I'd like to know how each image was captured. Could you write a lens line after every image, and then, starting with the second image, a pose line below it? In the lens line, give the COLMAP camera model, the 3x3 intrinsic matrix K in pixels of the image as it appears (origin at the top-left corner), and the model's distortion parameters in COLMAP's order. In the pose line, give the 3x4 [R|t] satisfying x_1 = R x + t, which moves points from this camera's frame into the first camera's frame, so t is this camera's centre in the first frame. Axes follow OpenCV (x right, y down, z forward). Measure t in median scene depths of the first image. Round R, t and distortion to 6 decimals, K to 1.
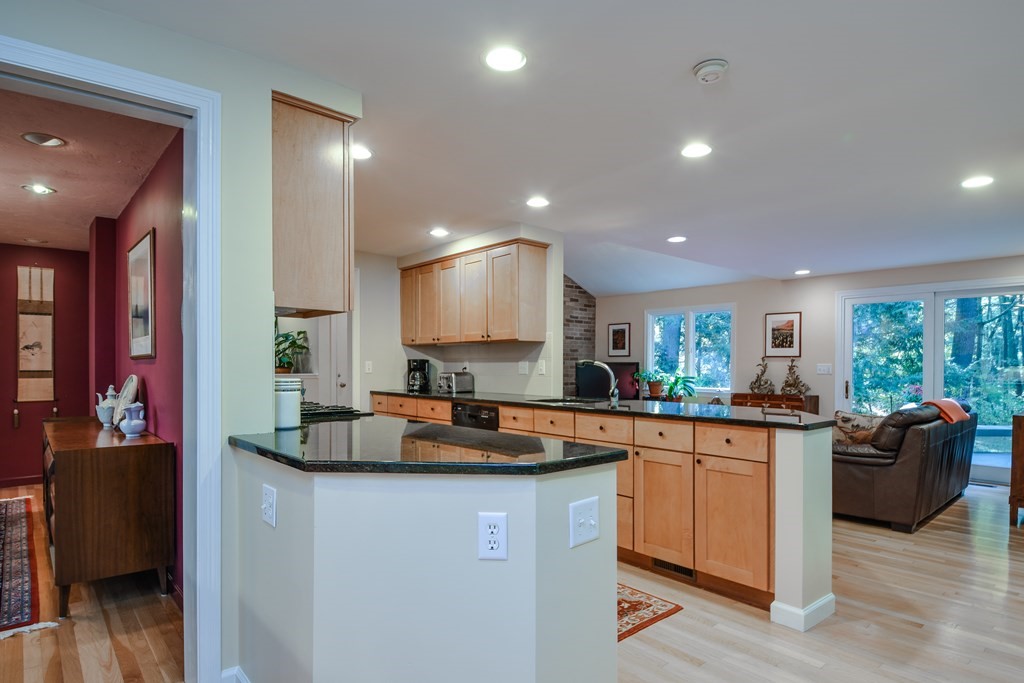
lens RADIAL K [[557.0, 0, 513.7], [0, 557.0, 371.5], [0, 0, 1]] dist [-0.027948, -0.001396]
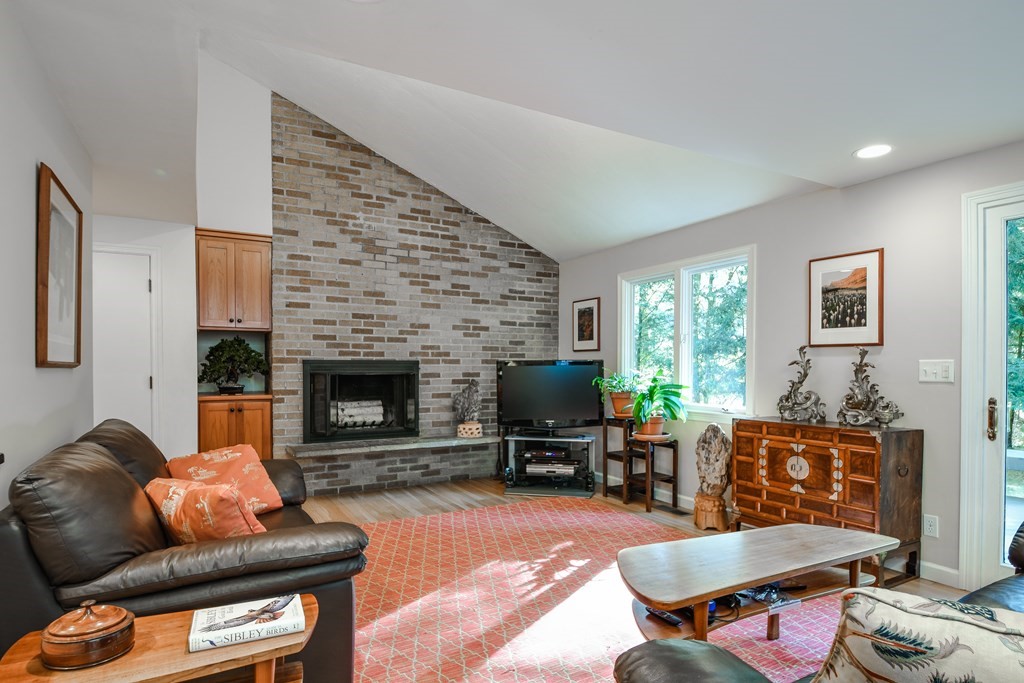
lens RADIAL K [[557.0, 0, 501.1], [0, 557.0, 371.9], [0, 0, 1]] dist [-0.027948, -0.001396]
pose [[0.976074, -0.002503, -0.217426, 0.293186], [0.001985, 0.999995, -0.002602, -0.002923], [0.217431, 0.002108, 0.976073, 0.456983]]
